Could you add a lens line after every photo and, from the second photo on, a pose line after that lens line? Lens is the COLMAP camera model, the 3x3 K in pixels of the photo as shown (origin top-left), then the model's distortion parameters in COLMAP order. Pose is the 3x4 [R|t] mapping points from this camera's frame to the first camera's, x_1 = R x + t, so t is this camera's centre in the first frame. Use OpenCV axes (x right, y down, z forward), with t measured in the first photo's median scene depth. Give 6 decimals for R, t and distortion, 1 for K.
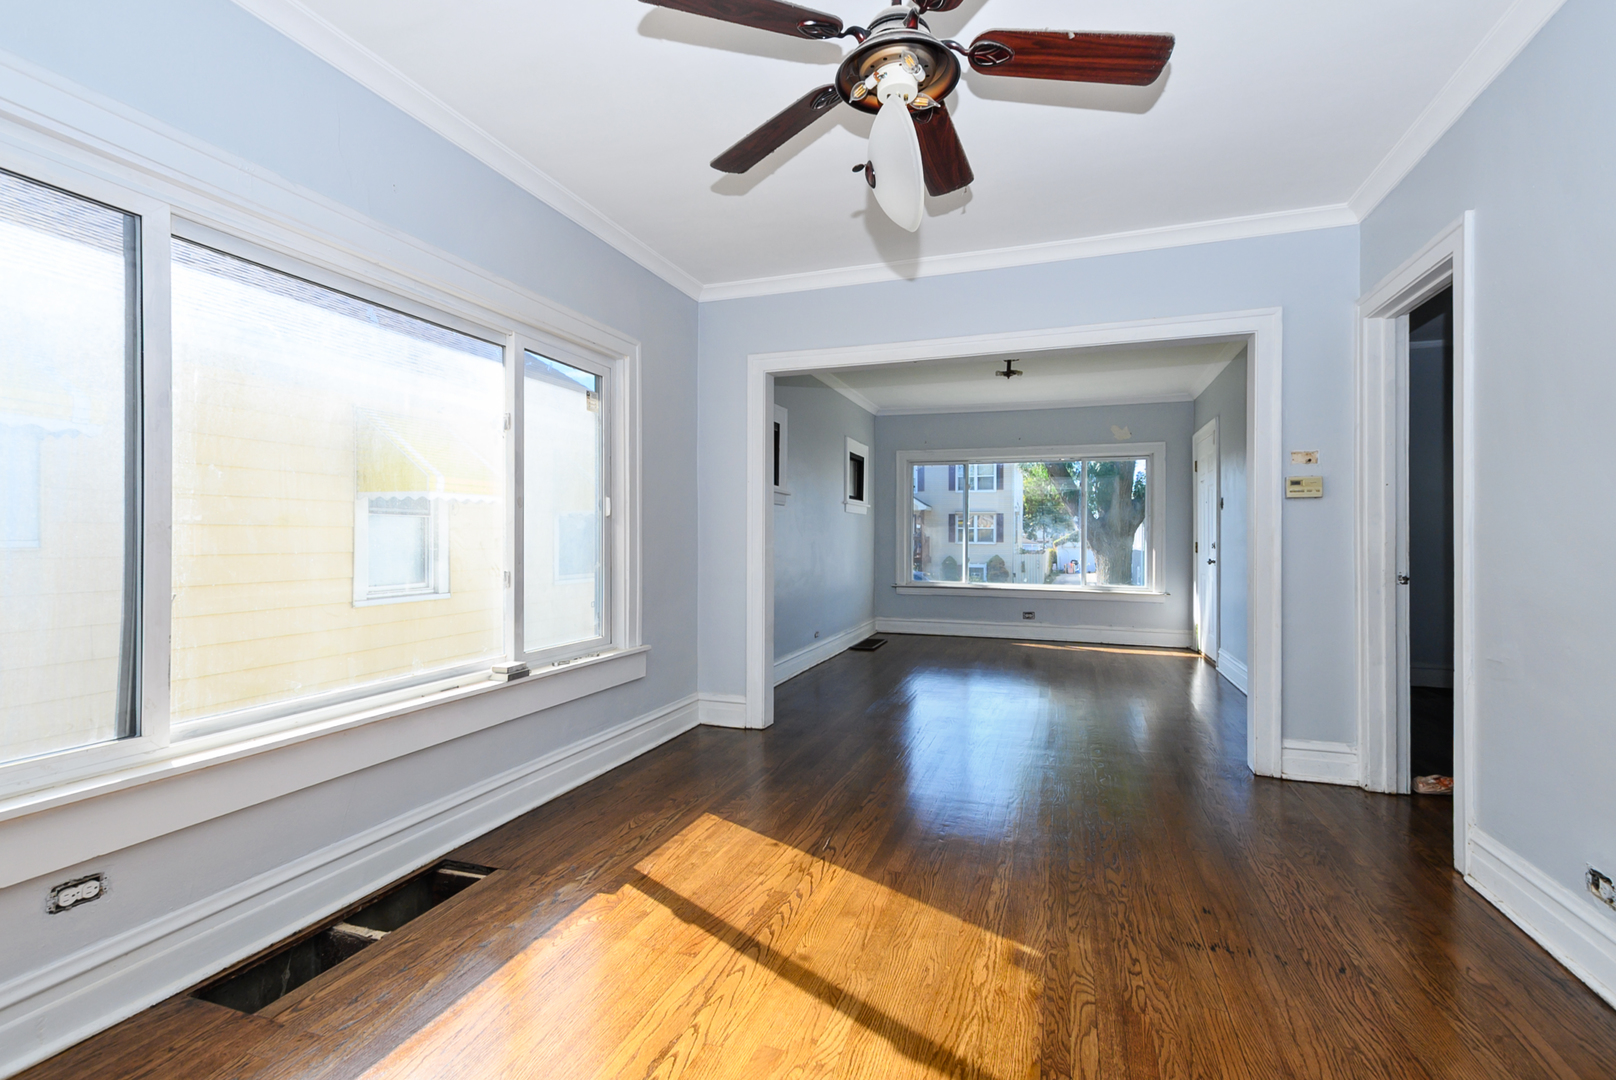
lens RADIAL K [[706.8, 0, 808.0], [0, 706.8, 540.0], [0, 0, 1]] dist [-0.000028, -0.000006]
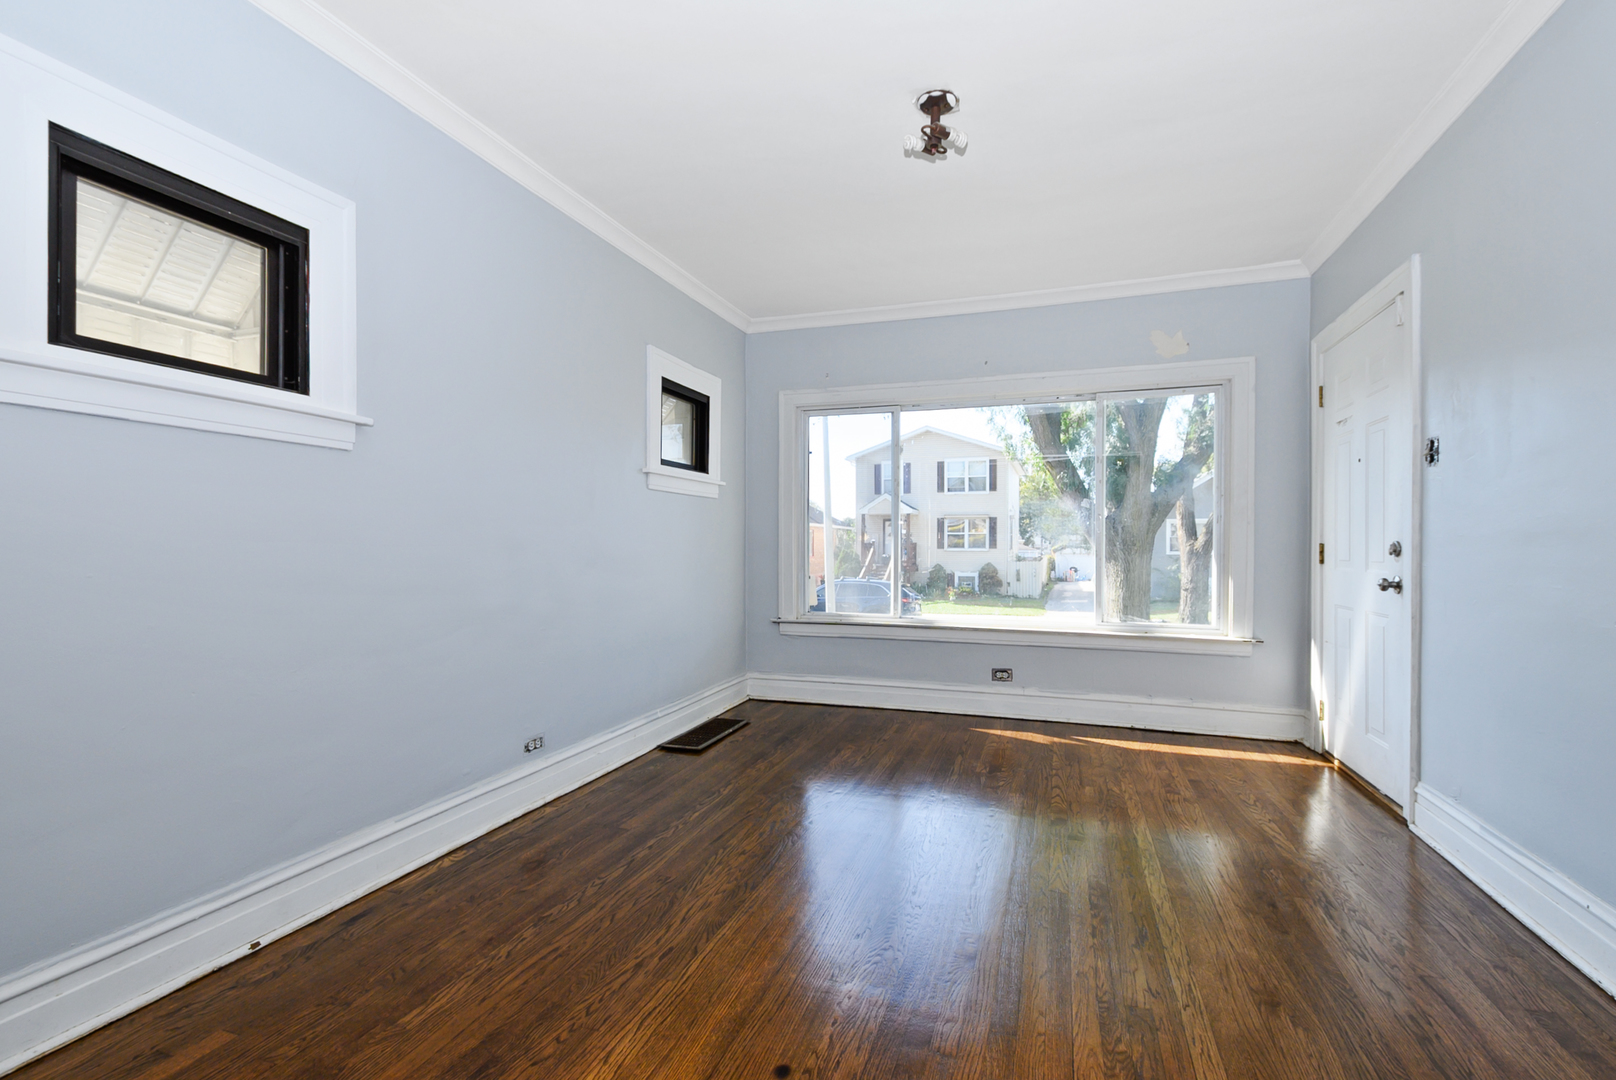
lens RADIAL K [[693.5, 0, 814.0], [0, 693.5, 552.9], [0, 0, 1]] dist [0.000726, 0.000015]
pose [[0.999990, -0.003115, 0.003323, 0.090109], [0.003088, 0.999965, 0.007835, 0.002212], [-0.003348, -0.007825, 0.999964, 0.250584]]
